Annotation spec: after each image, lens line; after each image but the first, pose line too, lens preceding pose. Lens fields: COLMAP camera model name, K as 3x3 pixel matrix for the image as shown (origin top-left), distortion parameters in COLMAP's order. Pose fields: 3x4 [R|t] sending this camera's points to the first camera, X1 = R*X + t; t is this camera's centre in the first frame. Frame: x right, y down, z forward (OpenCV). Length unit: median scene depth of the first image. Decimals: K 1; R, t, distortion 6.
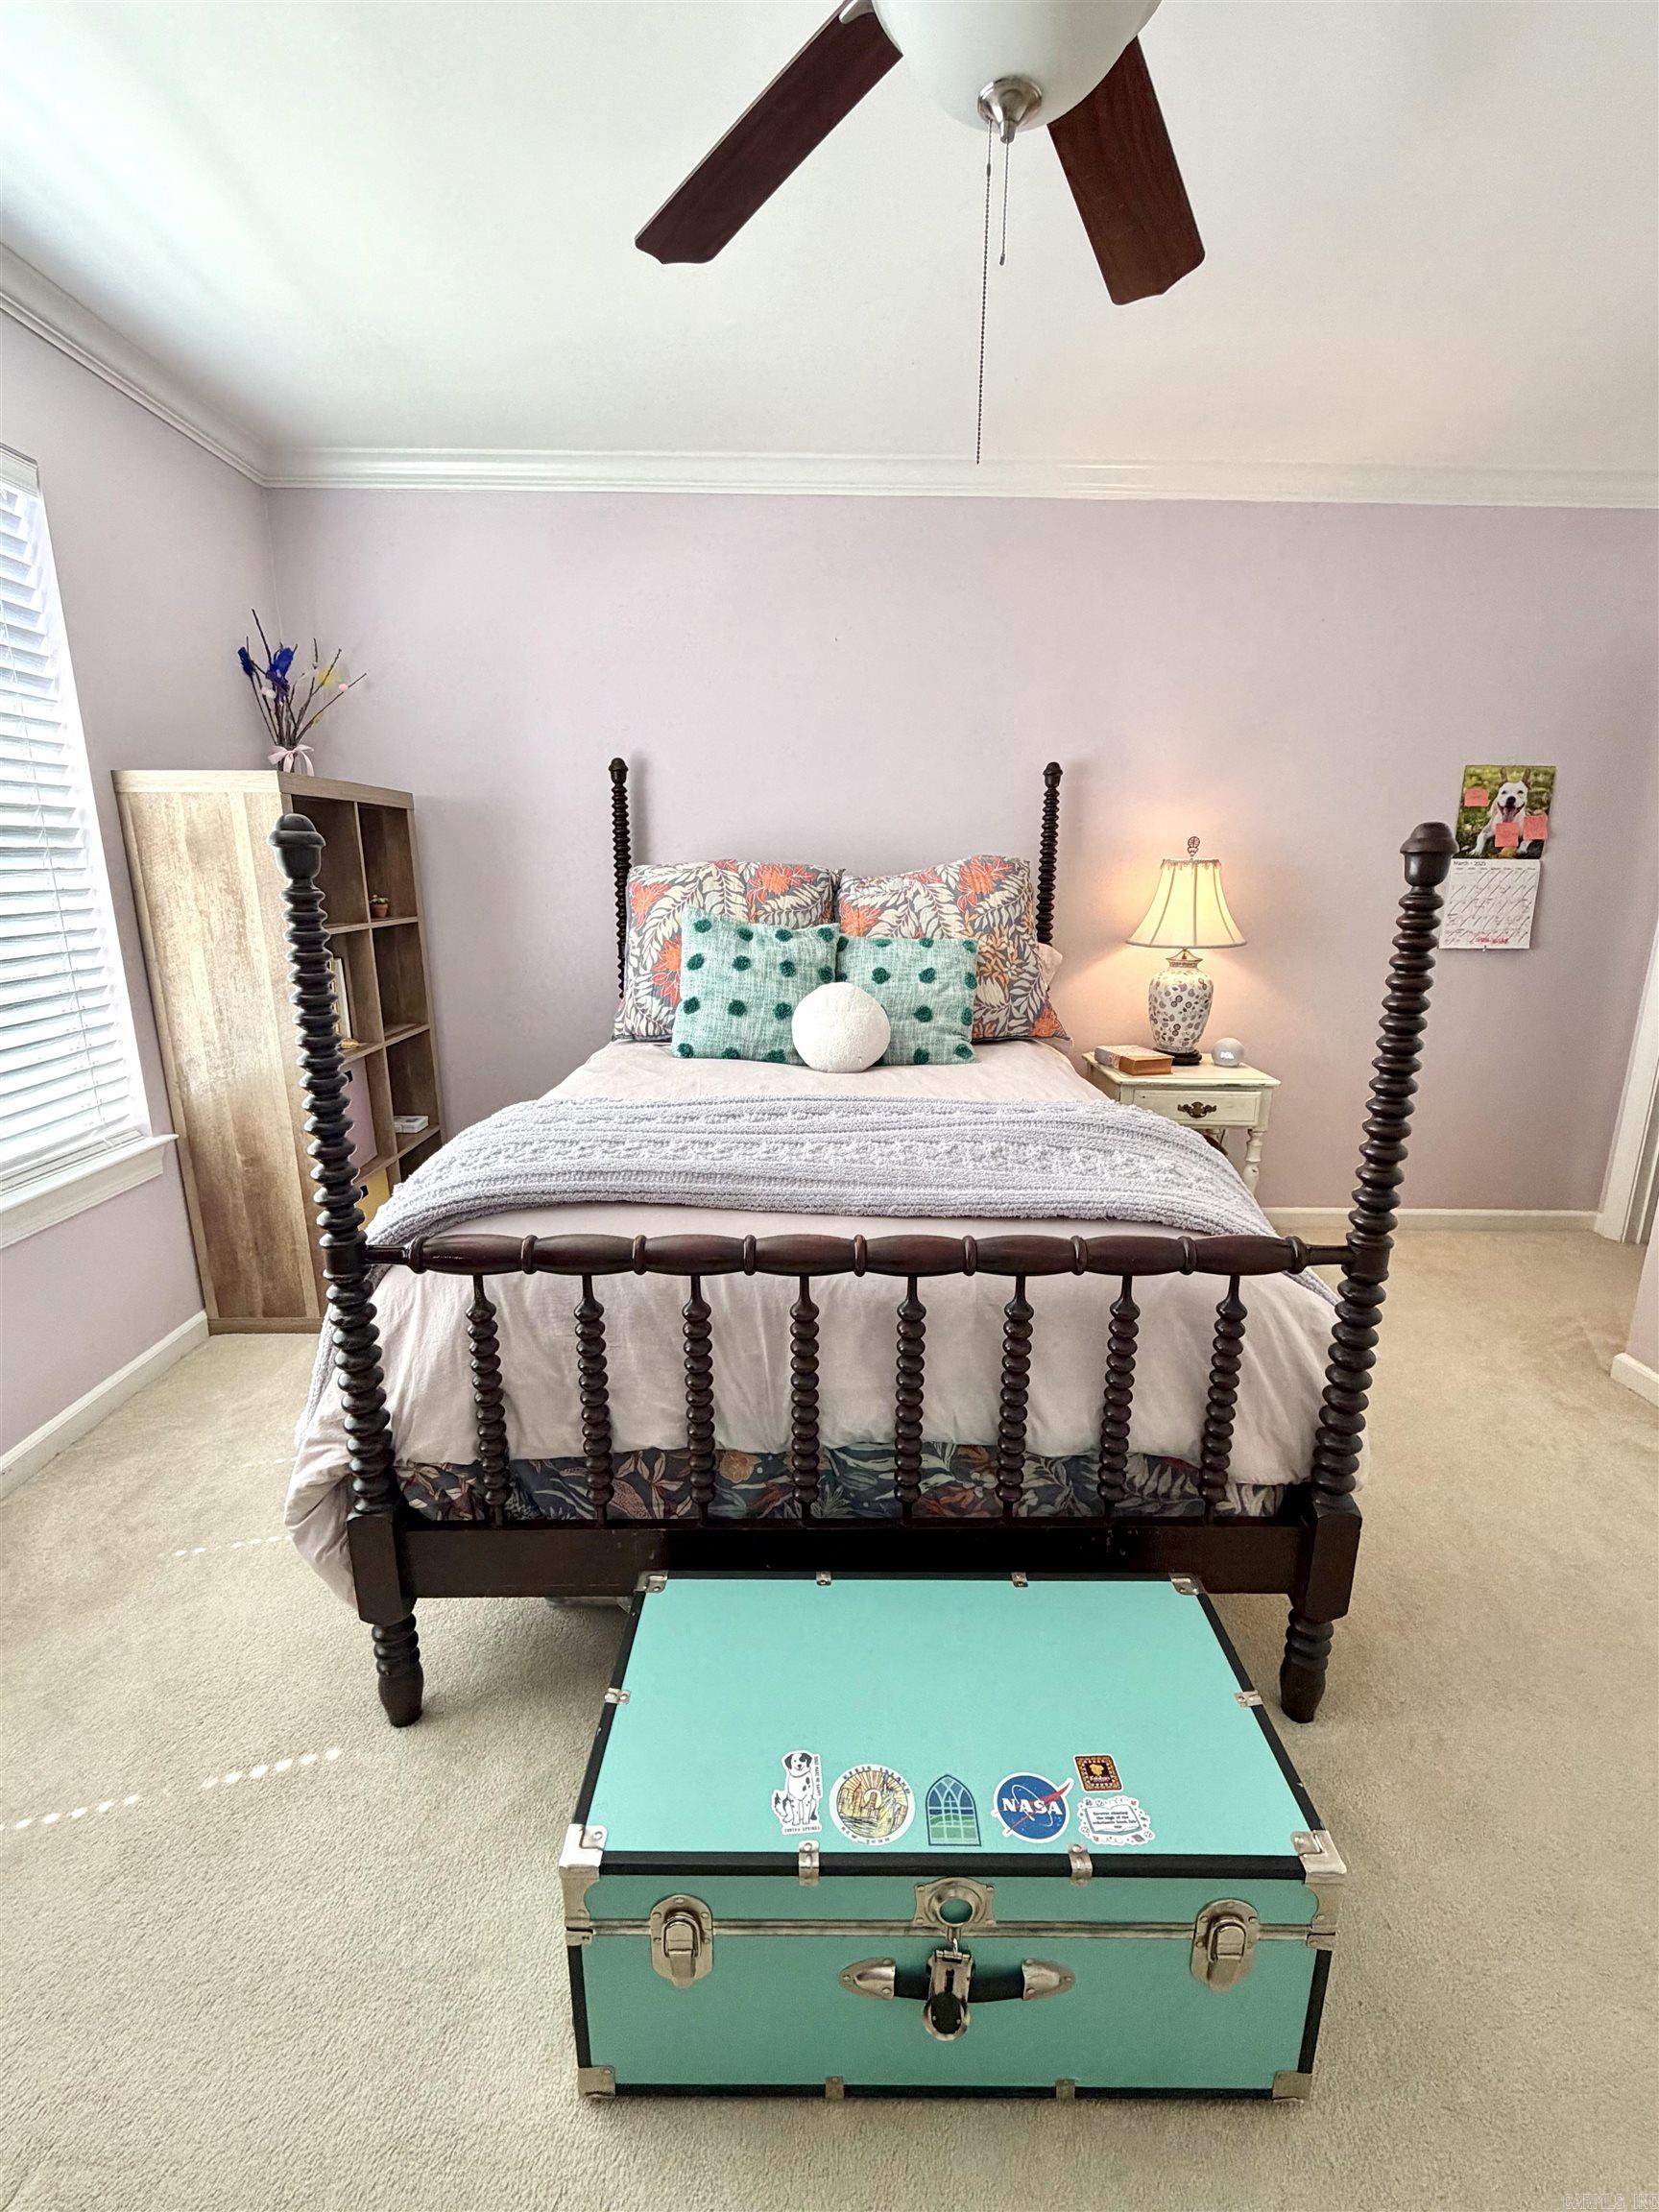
lens RADIAL K [[963.8, 0, 828.7], [0, 963.8, 1105.4], [0, 0, 1]] dist [0.001229, -0.000511]
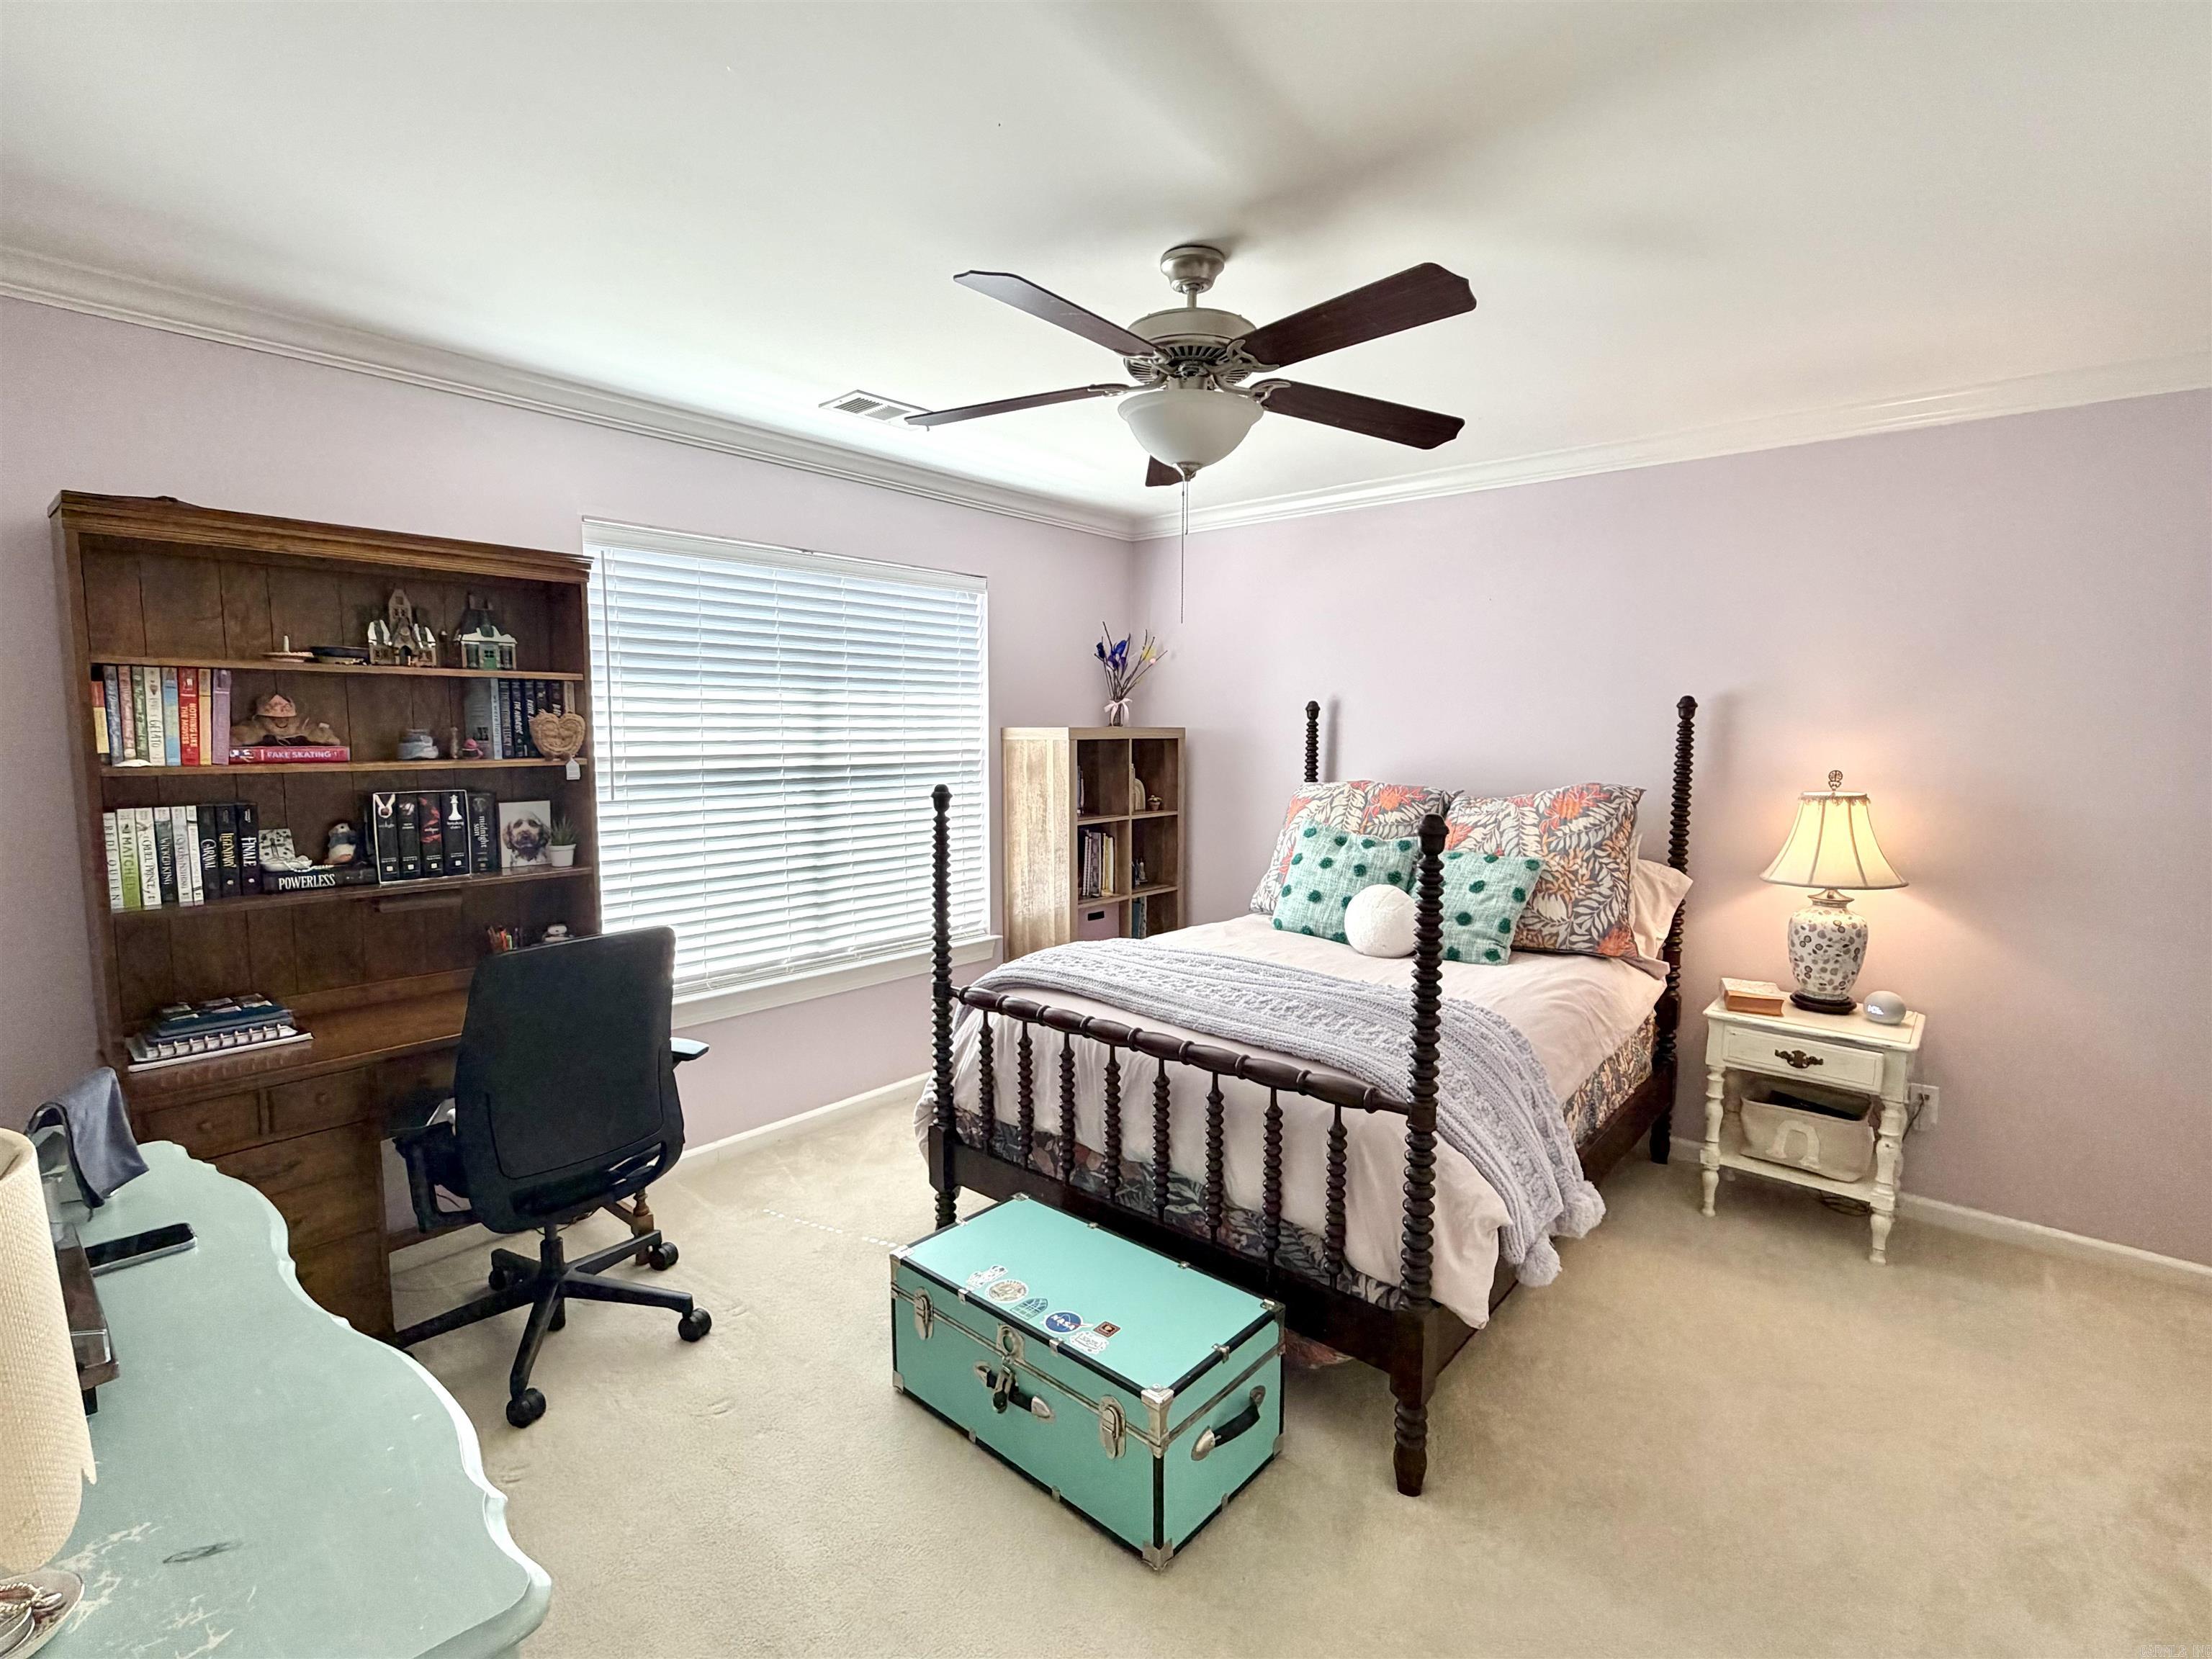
lens RADIAL K [[1025.9, 0, 1104.4], [0, 1025.9, 824.0], [0, 0, 1]] dist [0.002887, 0.000330]
pose [[0.750196, 0.059009, -0.658577, 0.601989], [-0.159834, 0.982656, -0.094023, -0.021048], [0.641606, 0.175798, 0.746617, -0.242235]]
